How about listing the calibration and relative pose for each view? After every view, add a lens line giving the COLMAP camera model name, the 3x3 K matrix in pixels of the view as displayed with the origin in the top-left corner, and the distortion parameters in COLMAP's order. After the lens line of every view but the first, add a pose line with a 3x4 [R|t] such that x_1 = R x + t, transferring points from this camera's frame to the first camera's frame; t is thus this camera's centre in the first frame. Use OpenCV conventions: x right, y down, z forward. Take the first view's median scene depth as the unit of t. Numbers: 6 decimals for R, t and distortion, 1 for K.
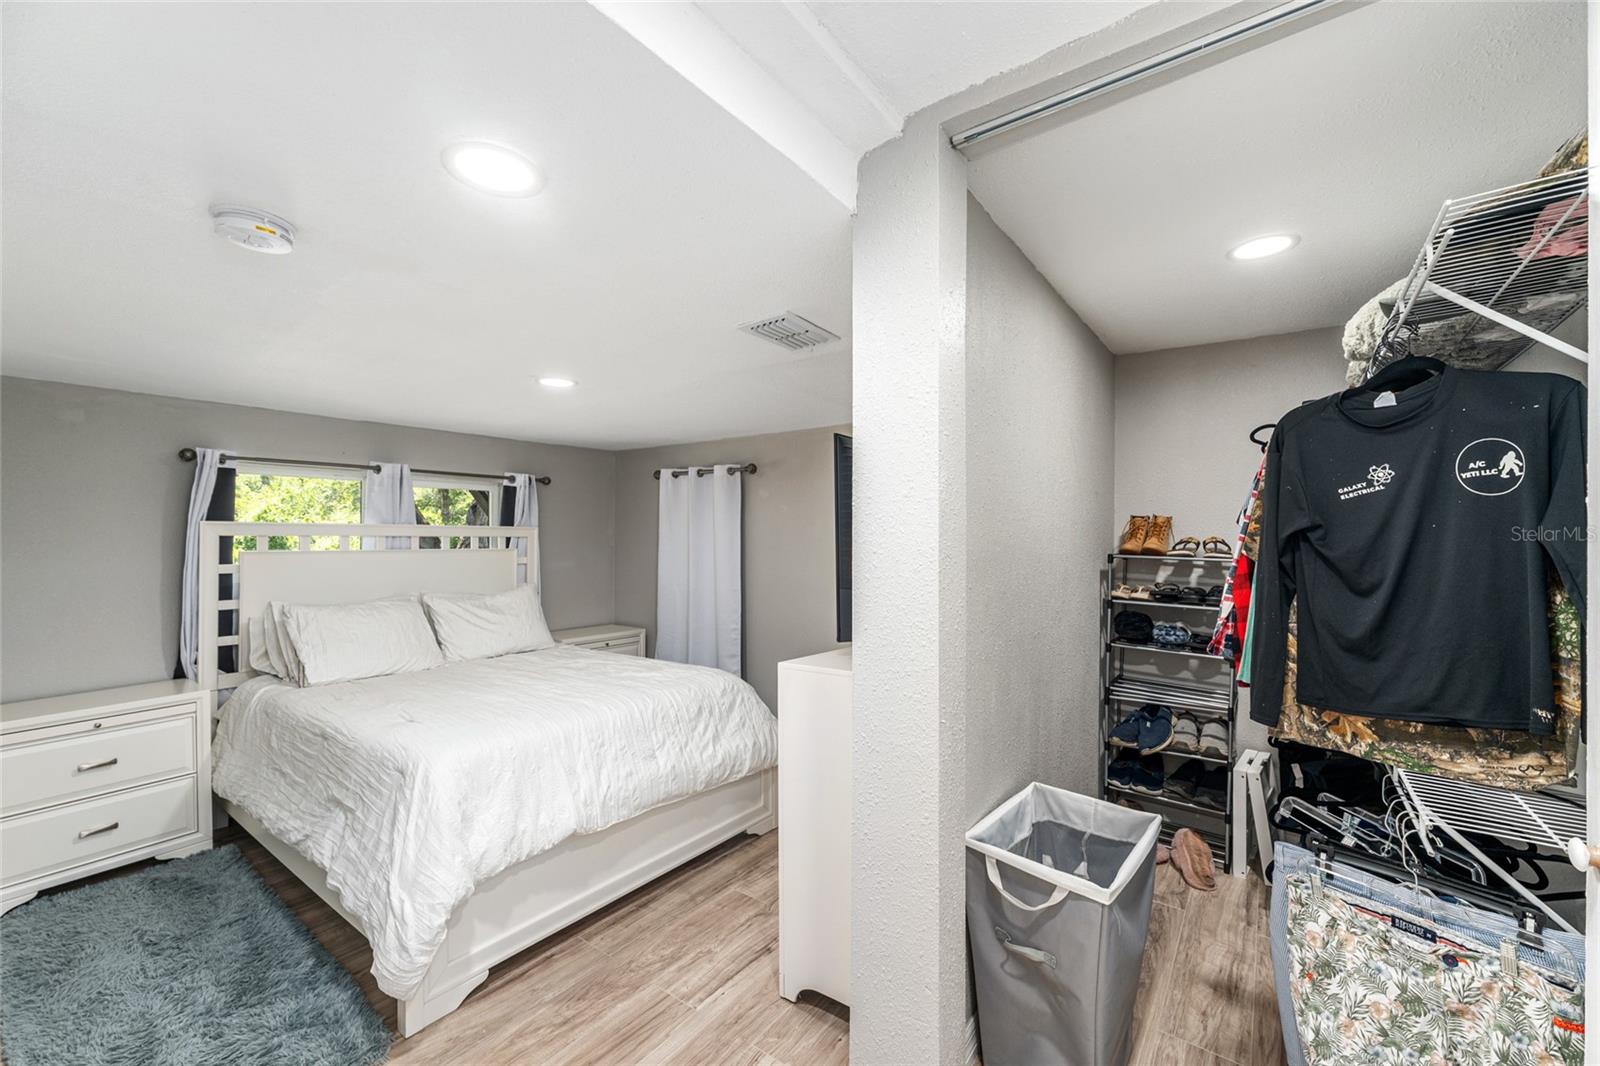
lens RADIAL K [[637.7, 0, 805.3], [0, 637.7, 531.6], [0, 0, 1]] dist [0.000442, 0.000038]
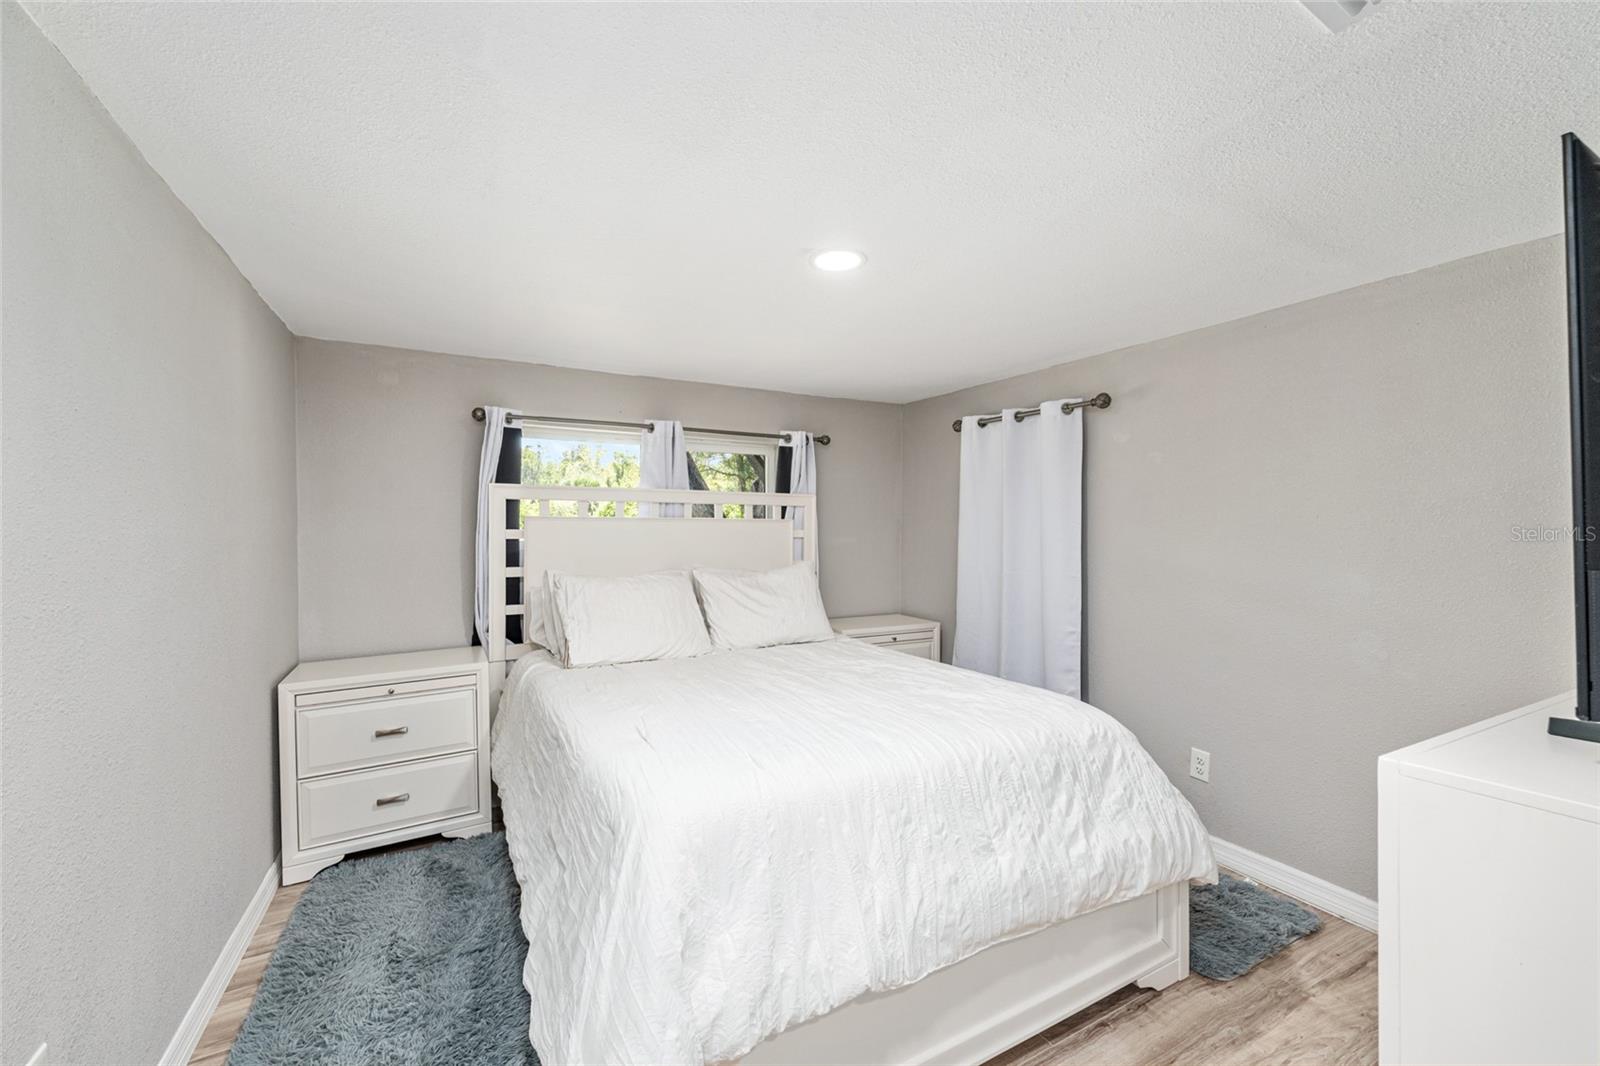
lens RADIAL K [[637.7, 0, 805.3], [0, 637.7, 531.6], [0, 0, 1]] dist [0.000442, 0.000038]
pose [[0.913148, 0.007369, -0.407562, -0.128608], [-0.000532, 0.999857, 0.016887, 0.040673], [0.407628, -0.015203, 0.913022, 0.326961]]
